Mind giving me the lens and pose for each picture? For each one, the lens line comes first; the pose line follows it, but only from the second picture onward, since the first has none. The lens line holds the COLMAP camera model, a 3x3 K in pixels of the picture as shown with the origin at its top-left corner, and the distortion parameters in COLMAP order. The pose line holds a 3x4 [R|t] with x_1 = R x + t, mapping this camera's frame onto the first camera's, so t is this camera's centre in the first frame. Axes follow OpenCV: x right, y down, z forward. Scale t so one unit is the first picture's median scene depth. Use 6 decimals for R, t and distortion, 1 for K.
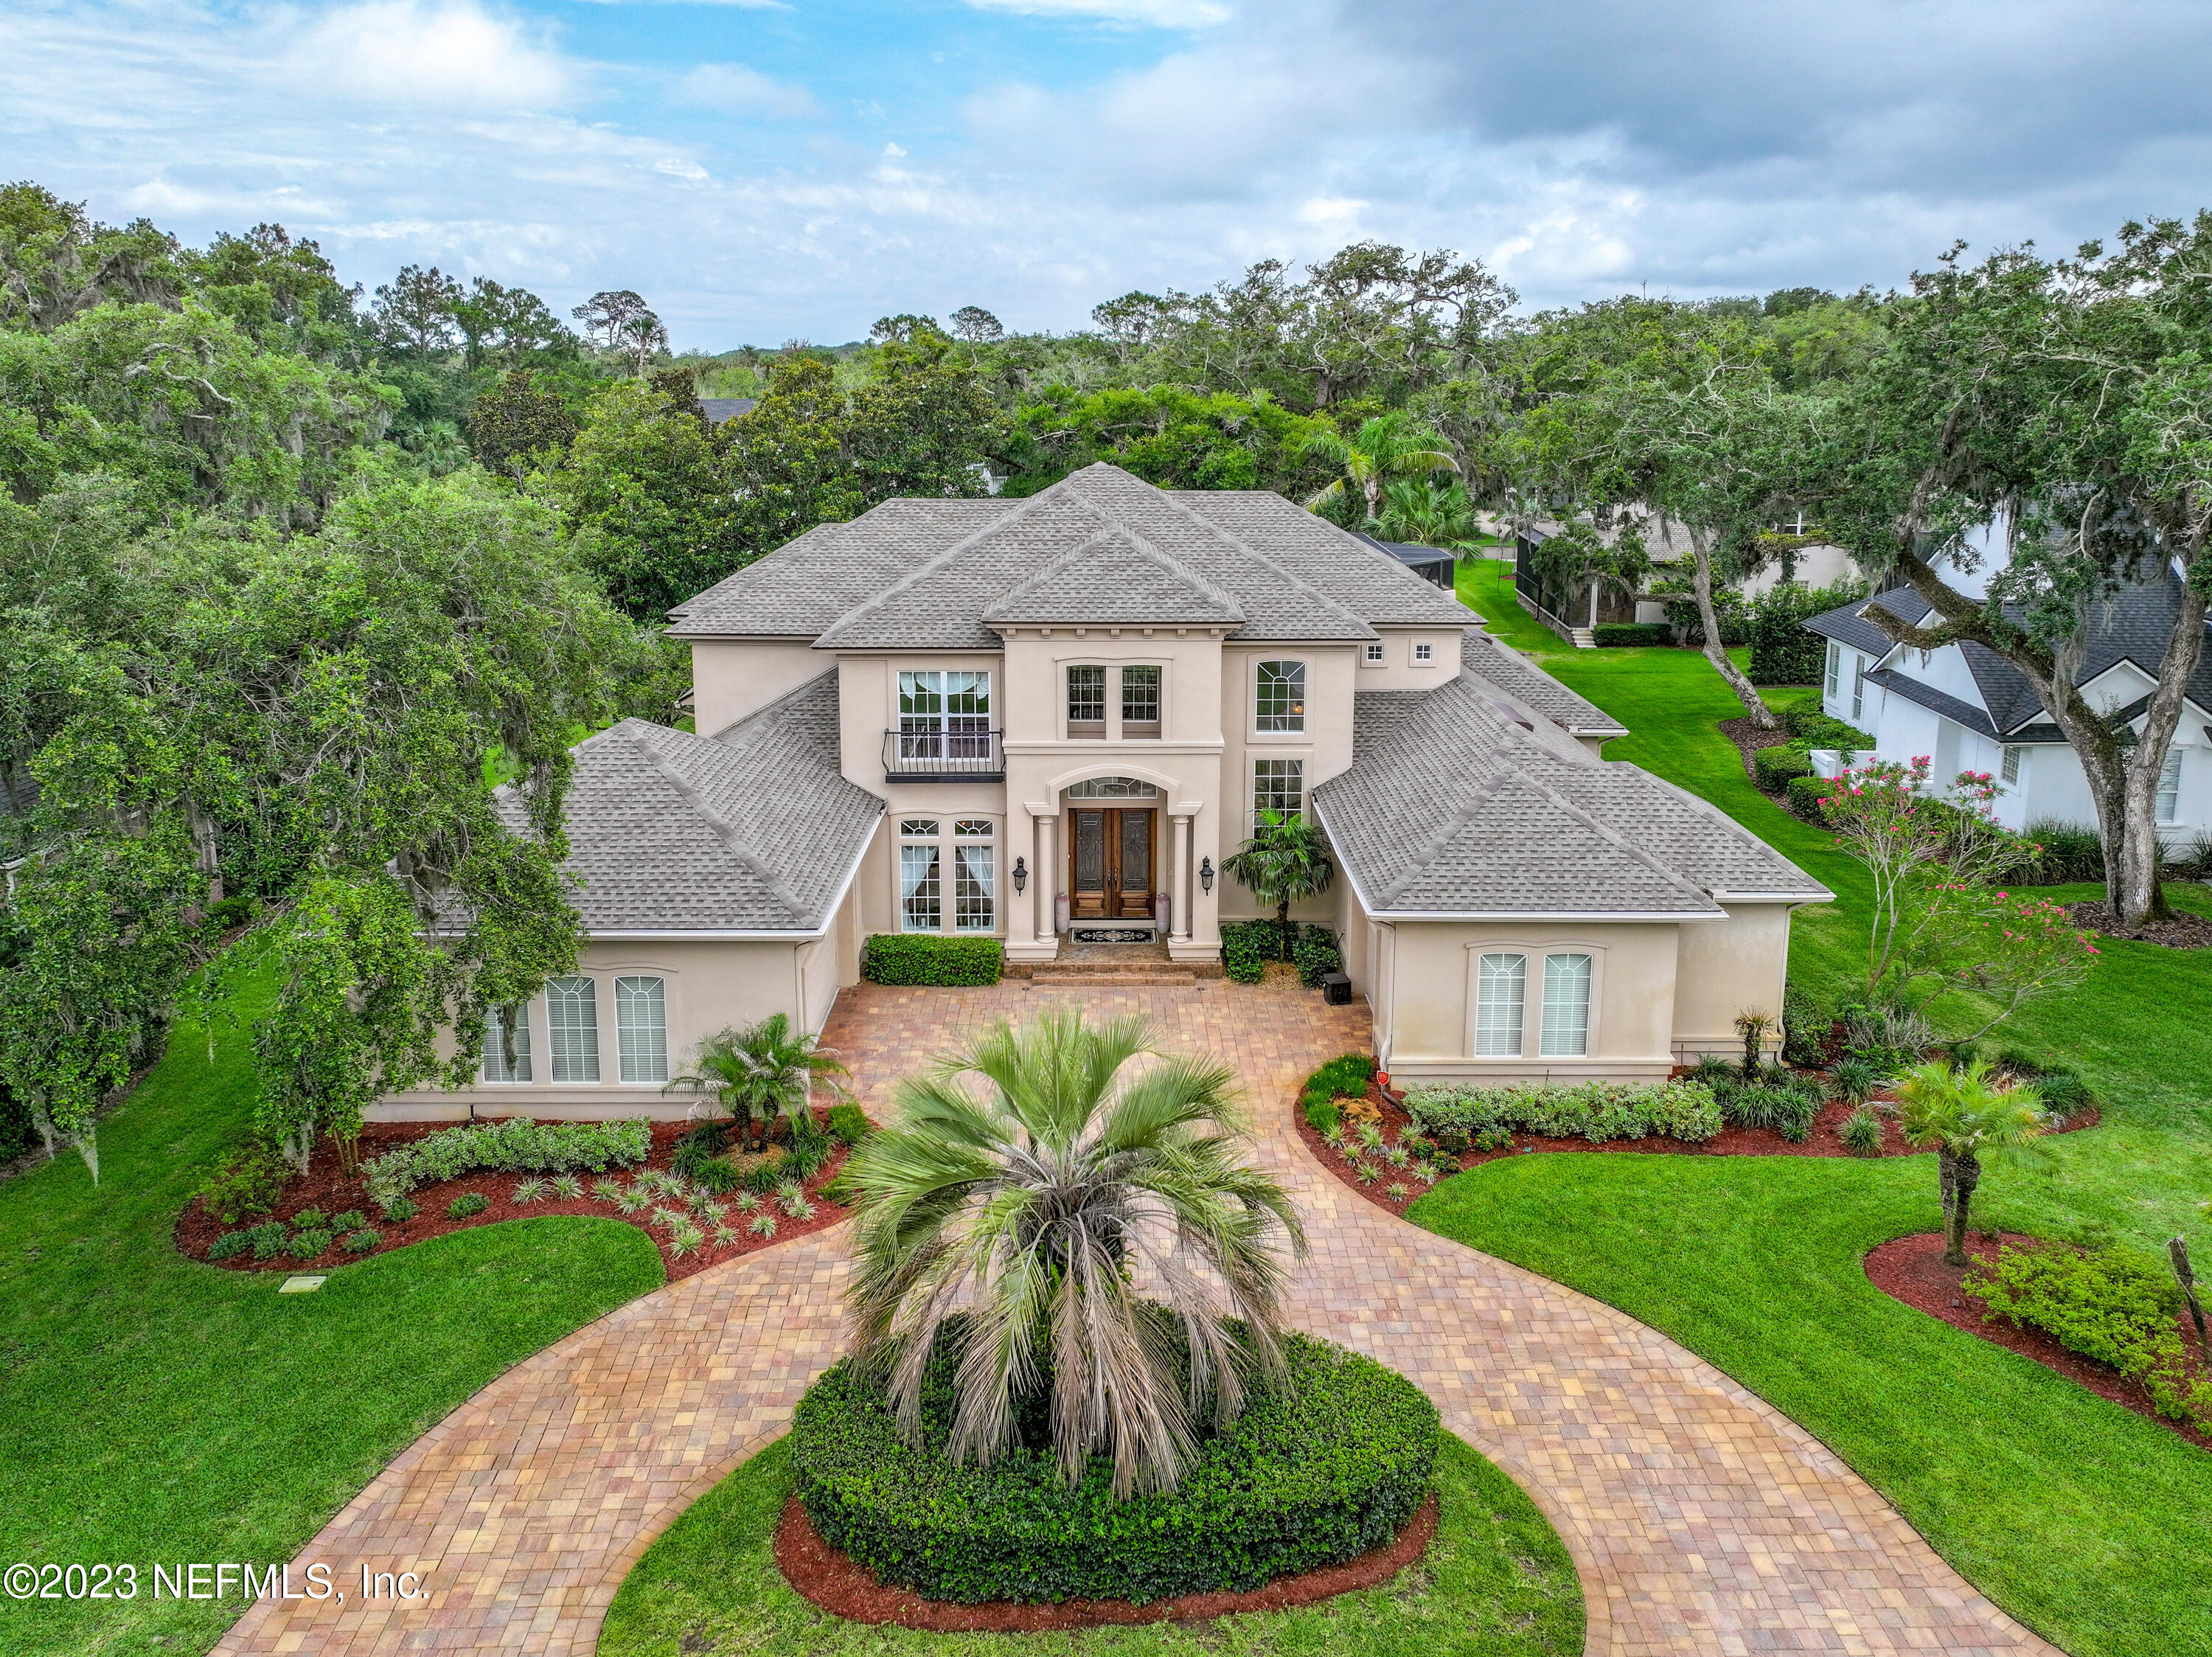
lens RADIAL K [[1580.3, 0, 1148.0], [0, 1580.3, 712.8], [0, 0, 1]] dist [0.000813, -0.001680]
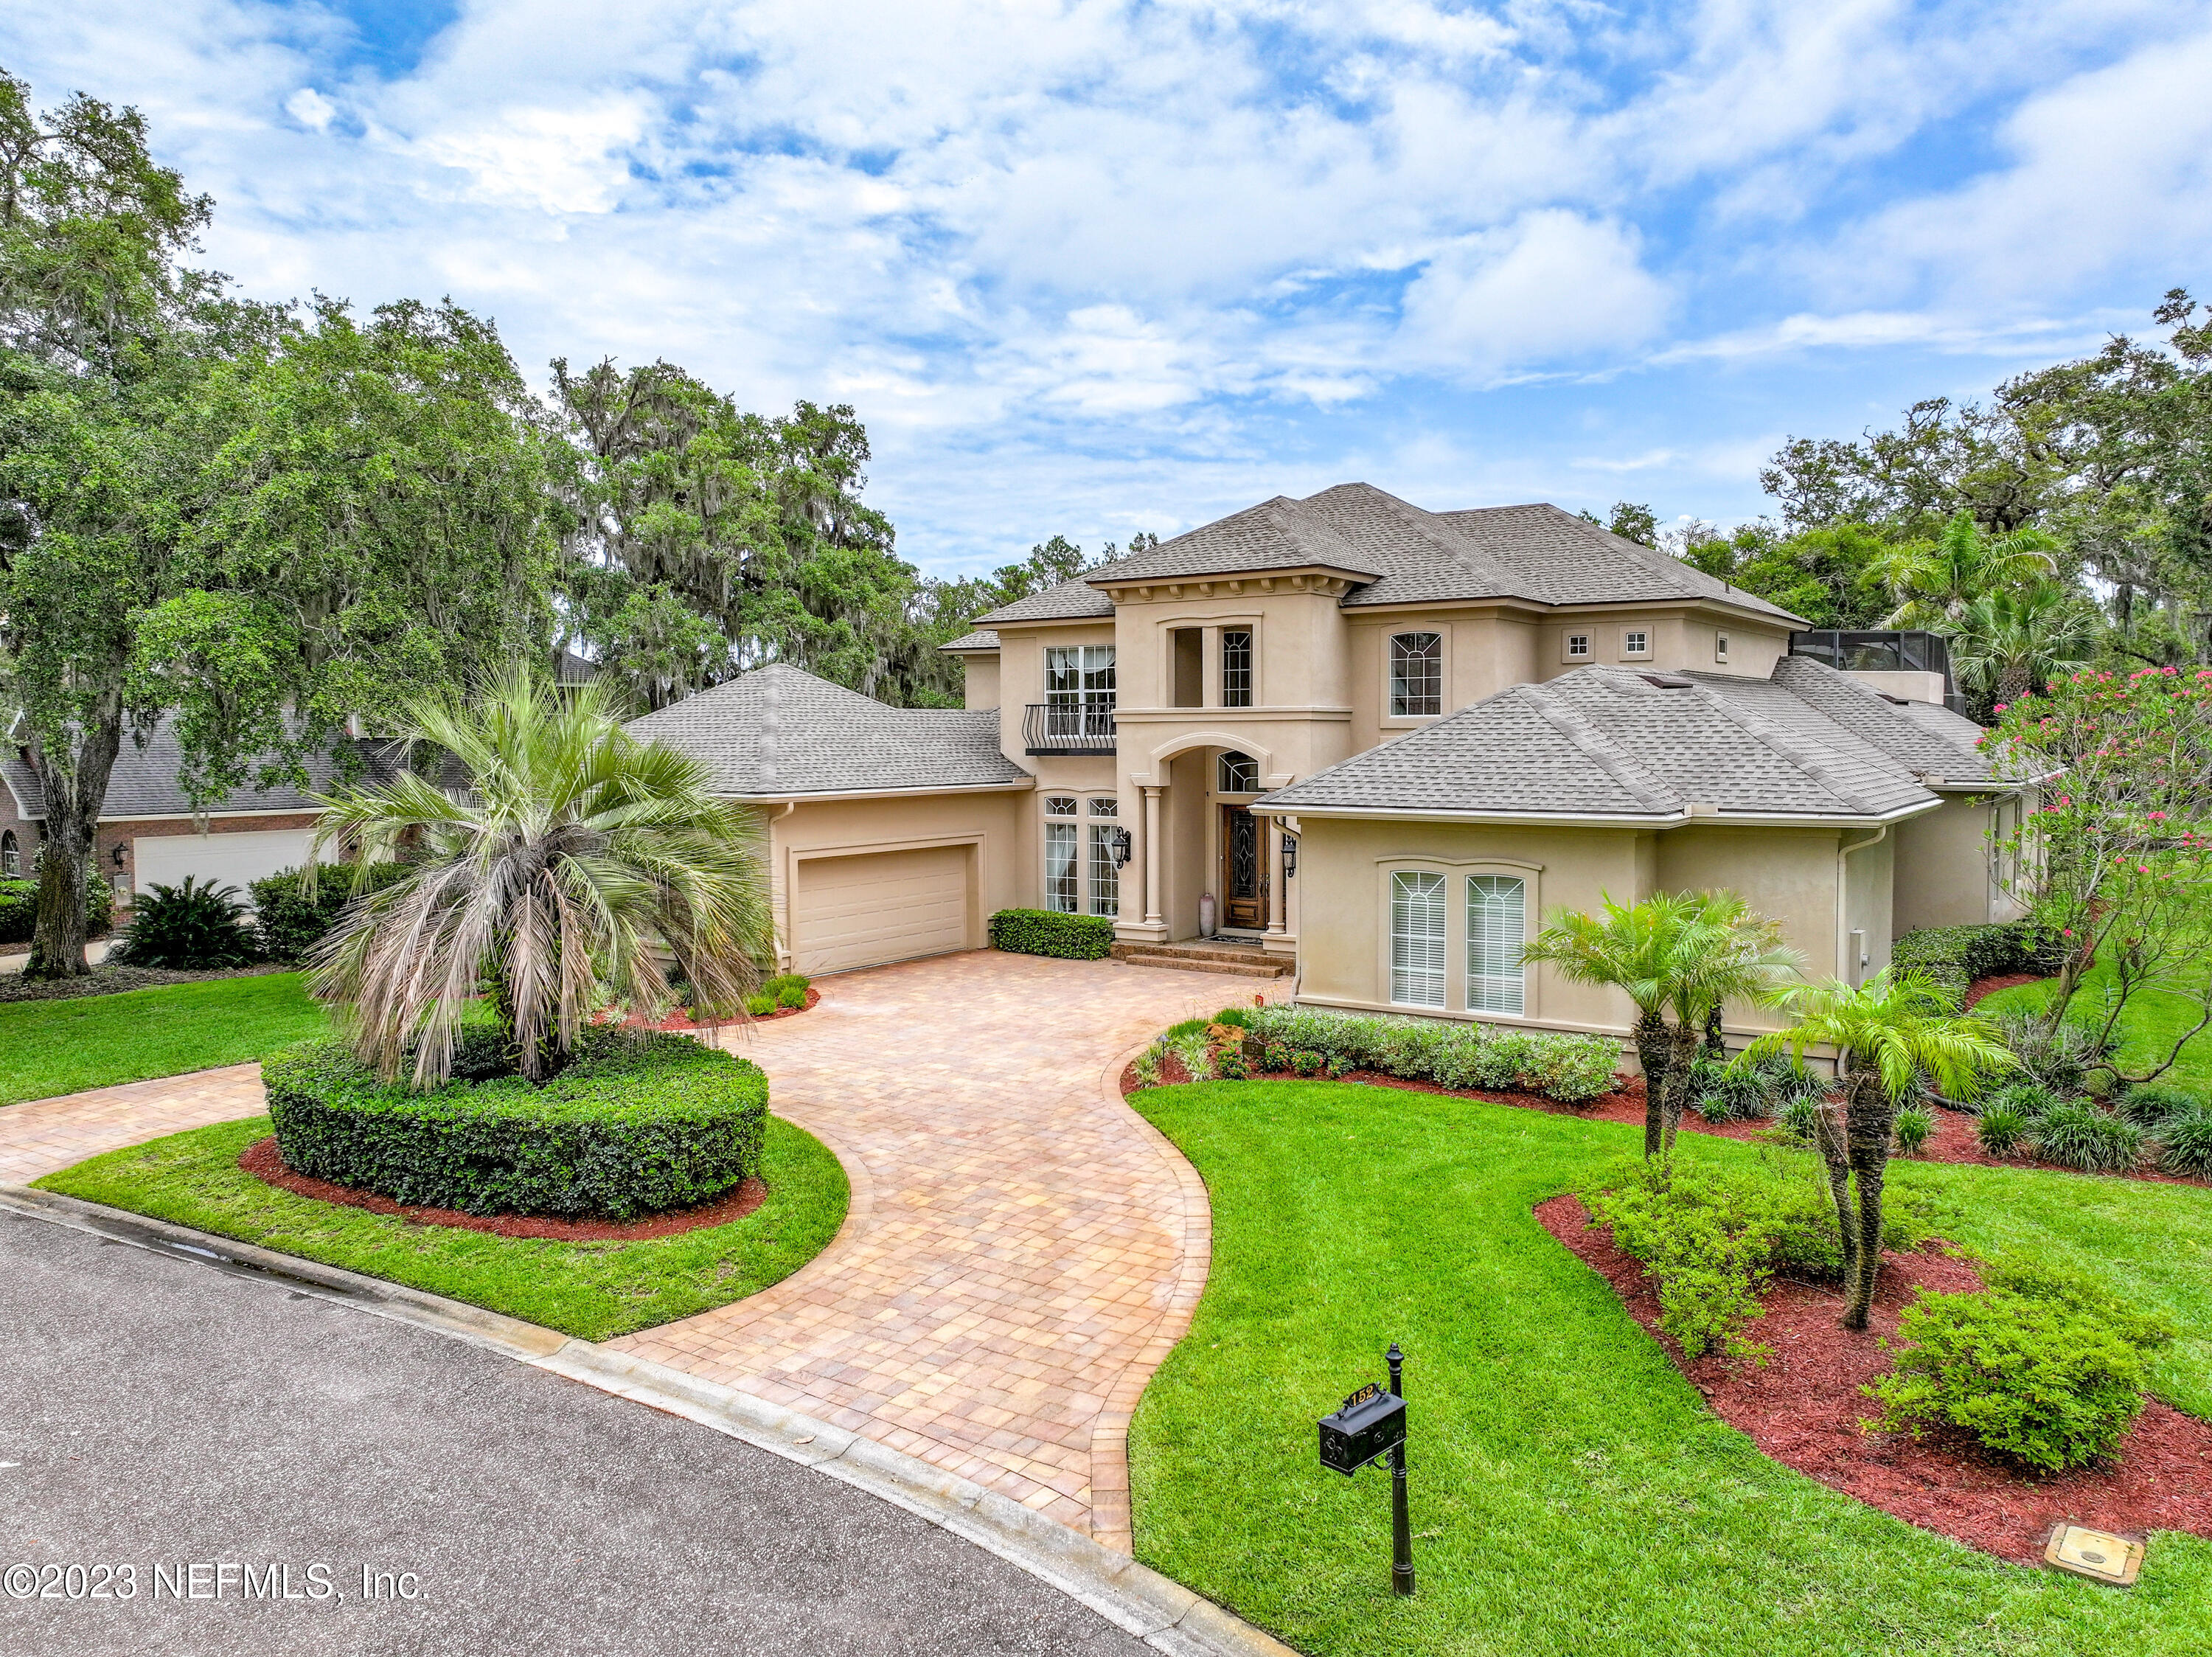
lens RADIAL K [[1555.3, 0, 1106.0], [0, 1555.3, 828.5], [0, 0, 1]] dist [-0.000260, 0.000756]
pose [[0.822804, 0.027543, -0.567658, 0.574503], [-0.105929, 0.988754, -0.105568, 0.243714], [0.558366, 0.146993, 0.816468, 0.260562]]
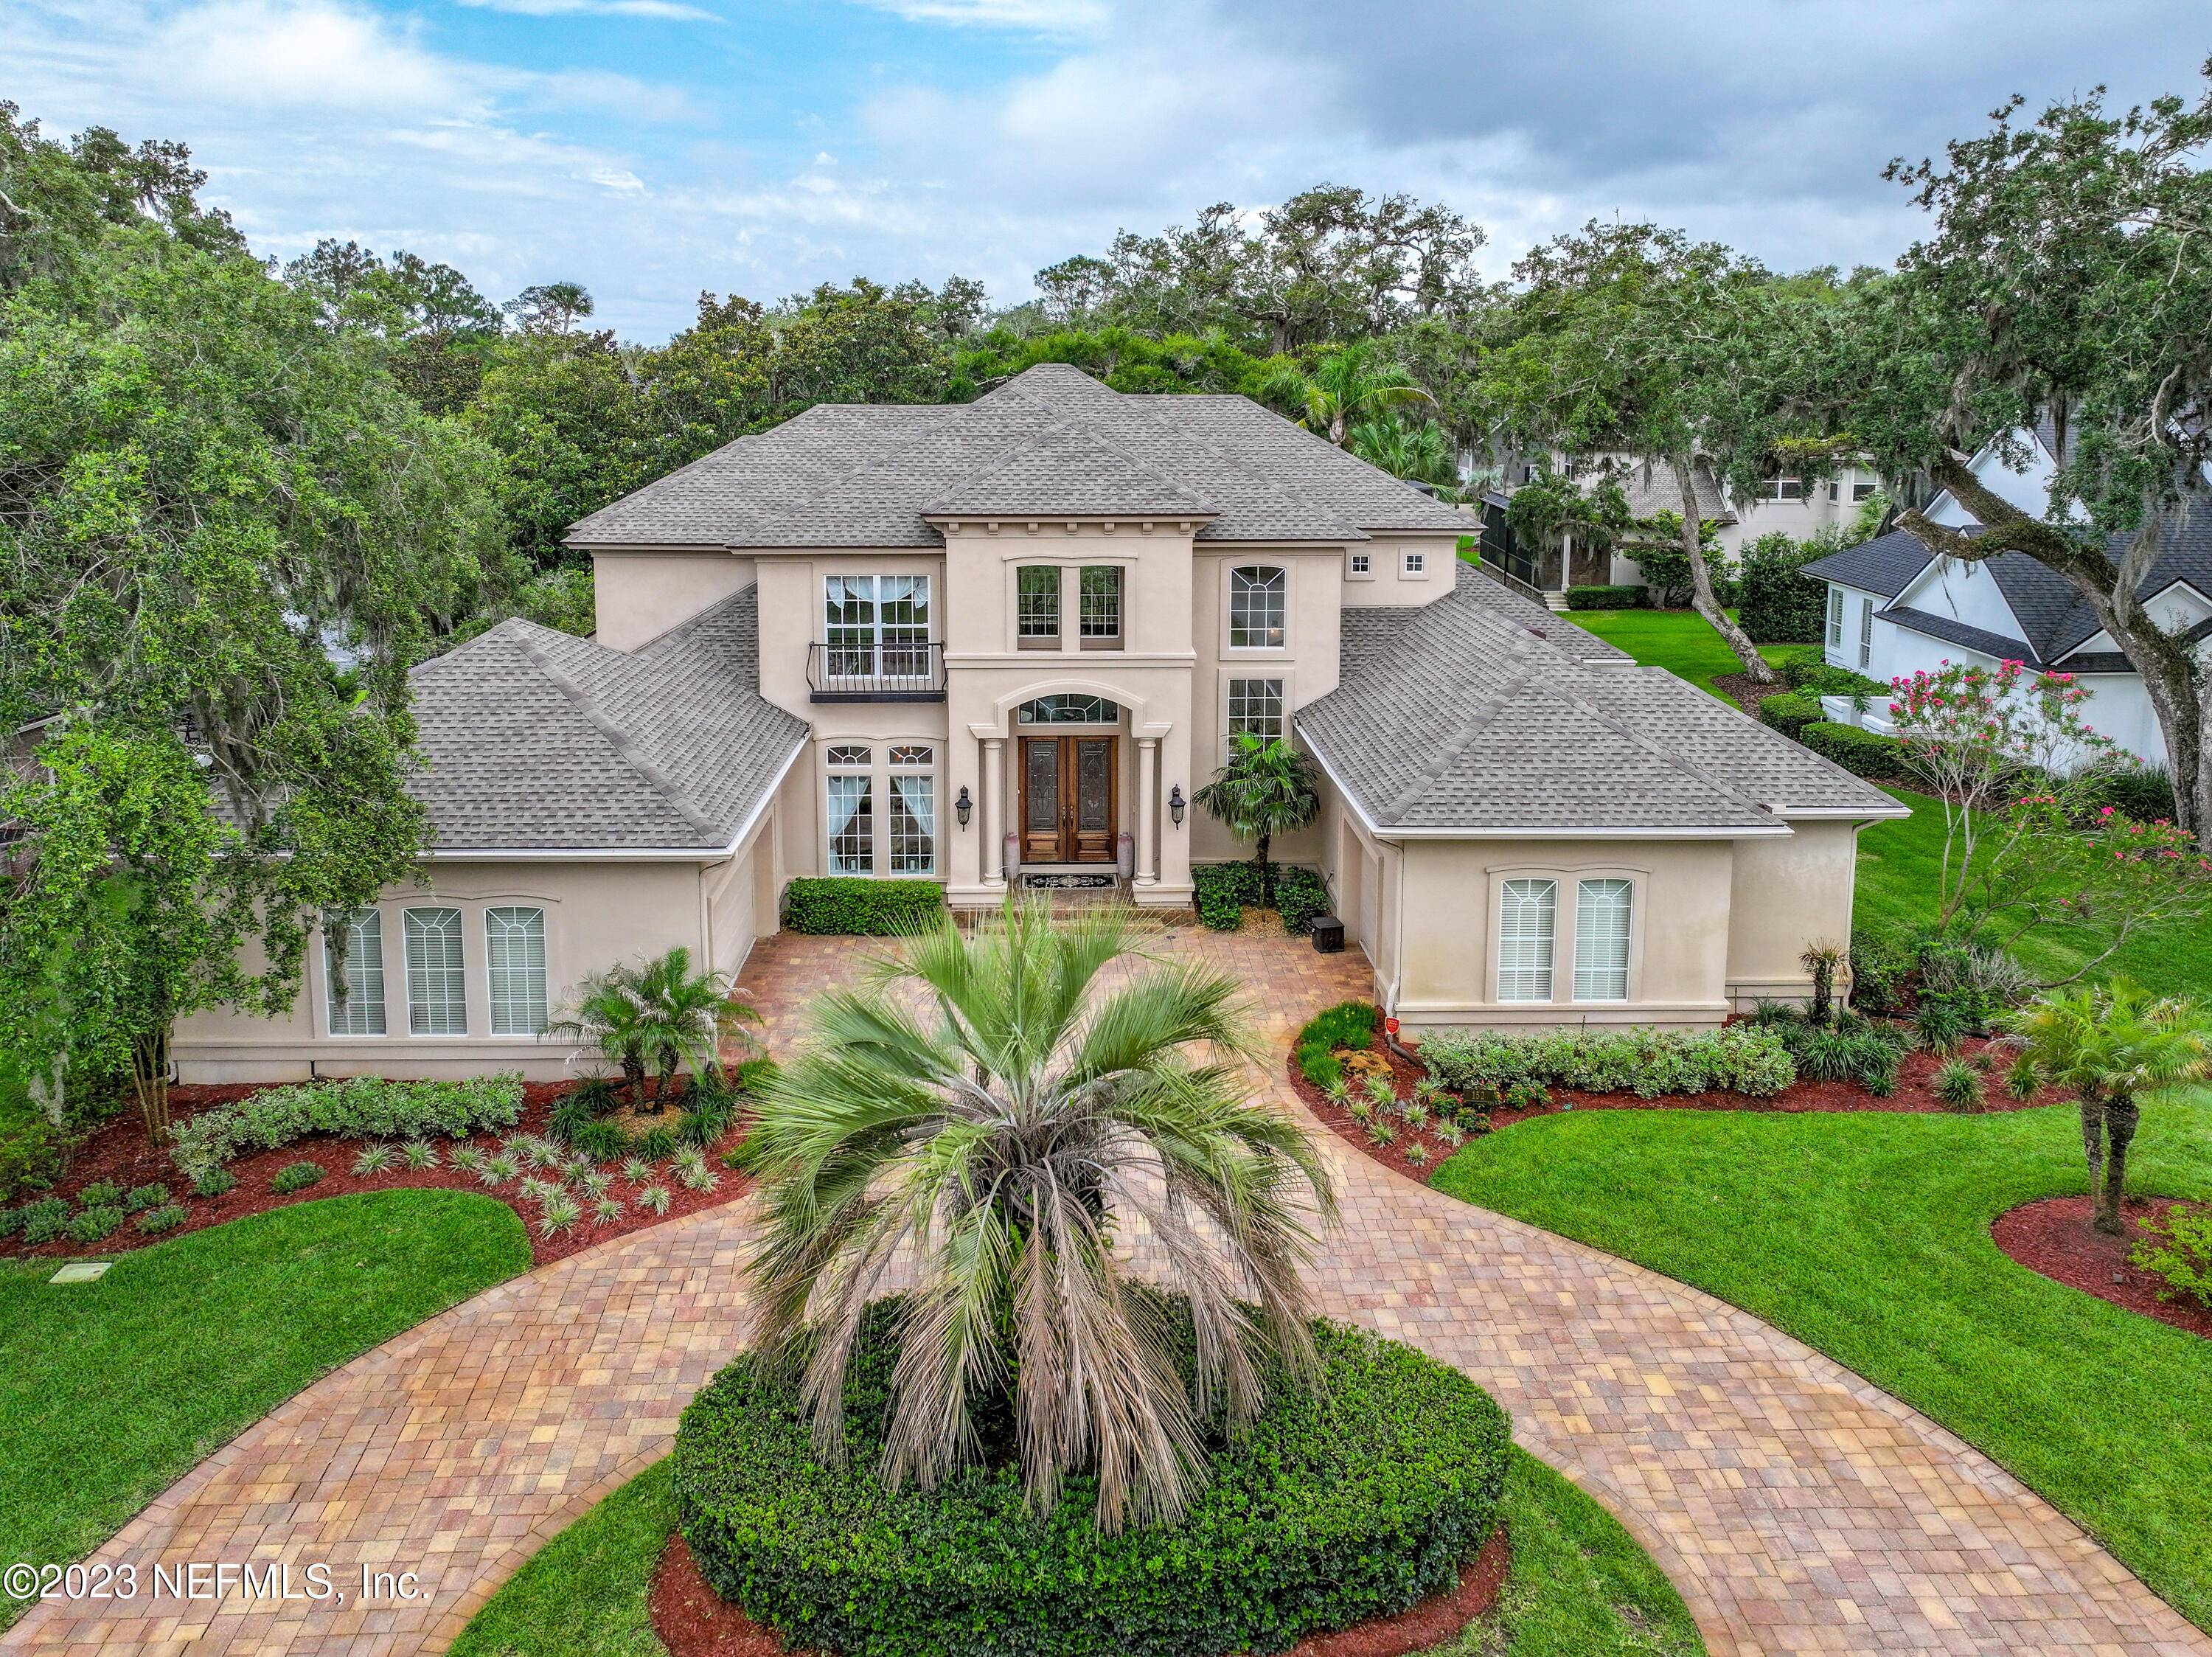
lens RADIAL K [[1610.5, 0, 1103.7], [0, 1610.5, 650.3], [0, 0, 1]] dist [-0.003643, 0.008498]
pose [[0.999947, -0.003914, 0.009534, -0.014601], [0.004303, 0.999147, -0.041072, 0.066442], [-0.009365, 0.041110, 0.999111, 0.131579]]
